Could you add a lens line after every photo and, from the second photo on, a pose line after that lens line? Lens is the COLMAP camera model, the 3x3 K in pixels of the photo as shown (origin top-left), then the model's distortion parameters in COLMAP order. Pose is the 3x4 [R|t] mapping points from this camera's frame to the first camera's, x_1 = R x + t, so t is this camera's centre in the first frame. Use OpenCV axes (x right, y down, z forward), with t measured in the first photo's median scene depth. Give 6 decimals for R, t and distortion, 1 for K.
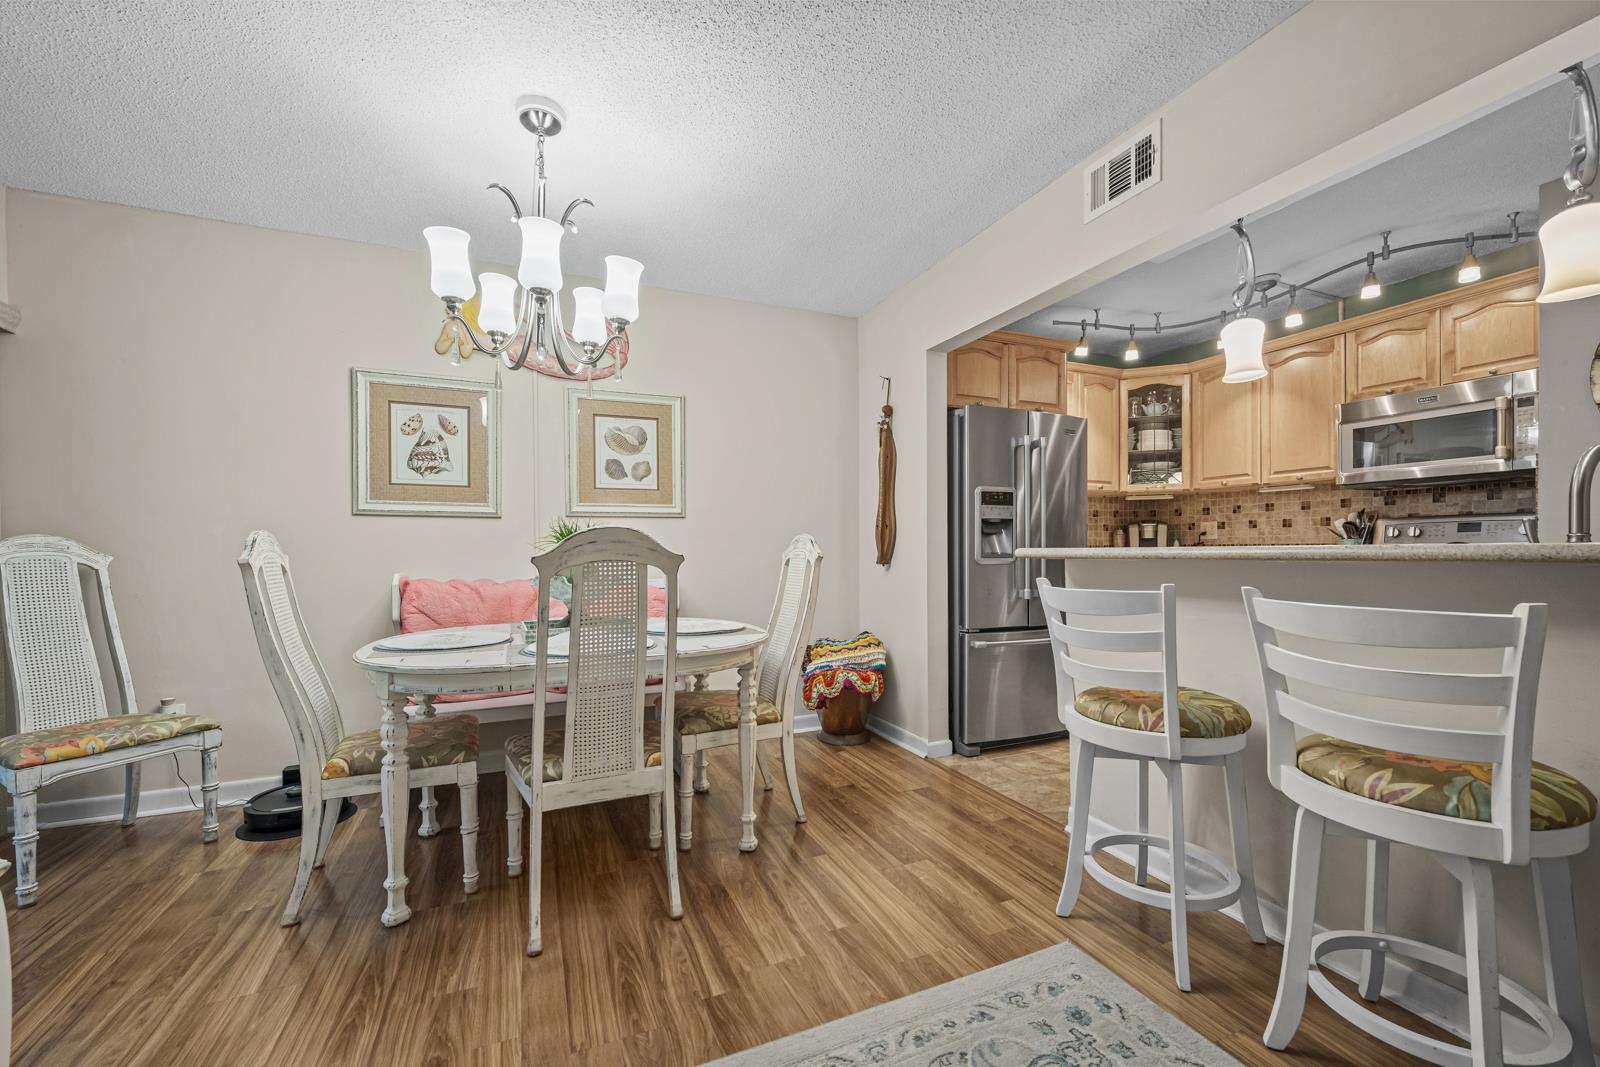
lens RADIAL K [[651.2, 0, 822.9], [0, 651.2, 552.1], [0, 0, 1]] dist [0.000214, 0.000659]
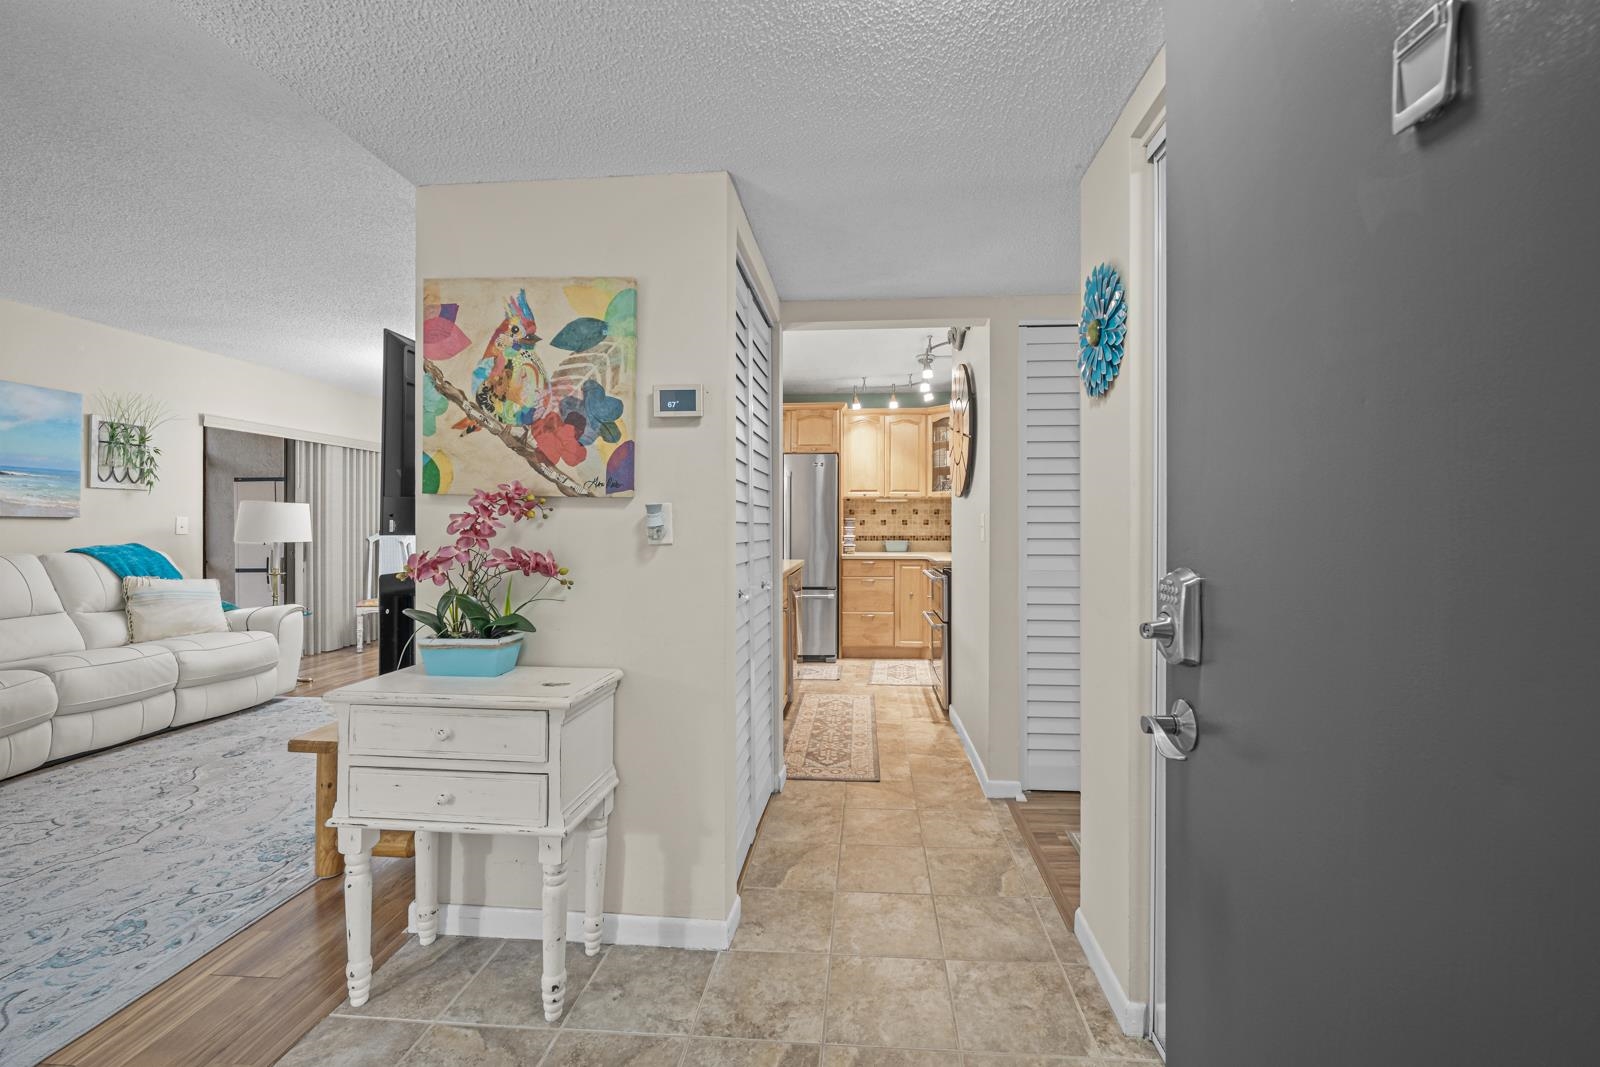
lens RADIAL K [[651.2, 0, 811.3], [0, 651.2, 527.2], [0, 0, 1]] dist [0.000214, 0.000659]
pose [[0.870131, 0.011195, -0.492693, 1.043593], [-0.011228, 0.999933, 0.002893, -0.035069], [0.492692, 0.003015, 0.870199, -0.344592]]
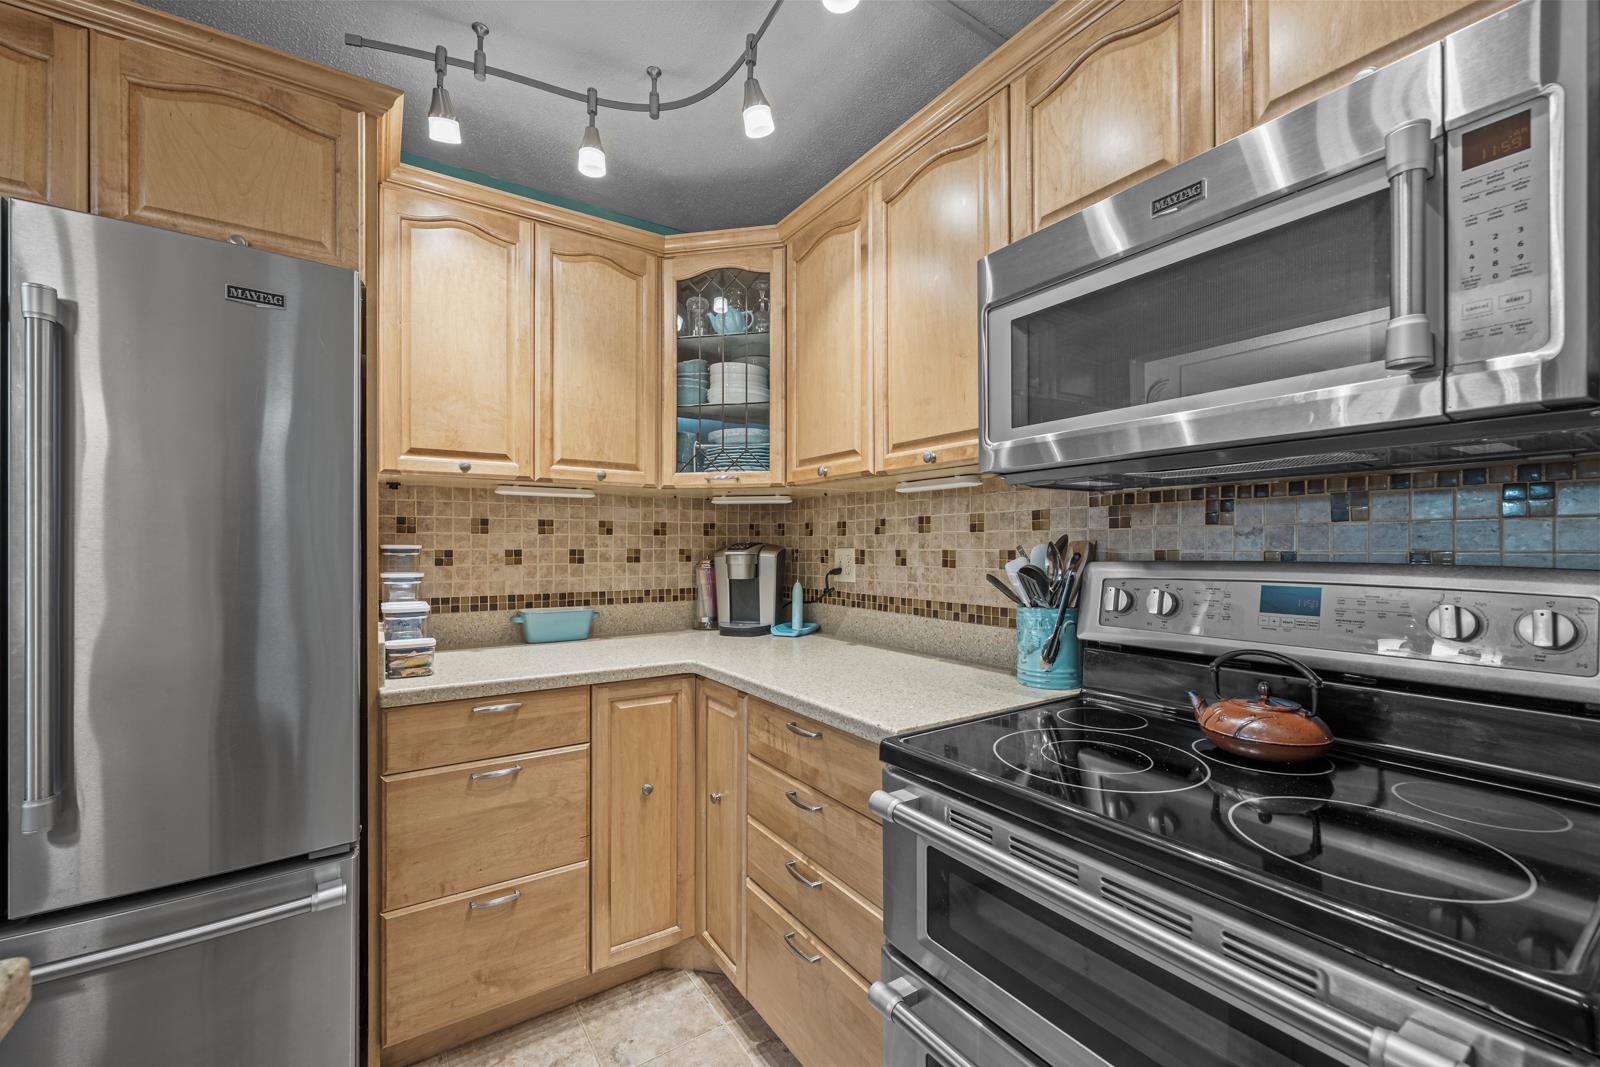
lens RADIAL K [[651.2, 0, 810.3], [0, 651.2, 546.2], [0, 0, 1]] dist [0.000214, 0.000659]
pose [[0.987037, 0.009257, 0.160228, 0.557468], [-0.007769, 0.999921, -0.009913, -0.050083], [-0.160307, 0.008540, 0.987030, 0.569238]]
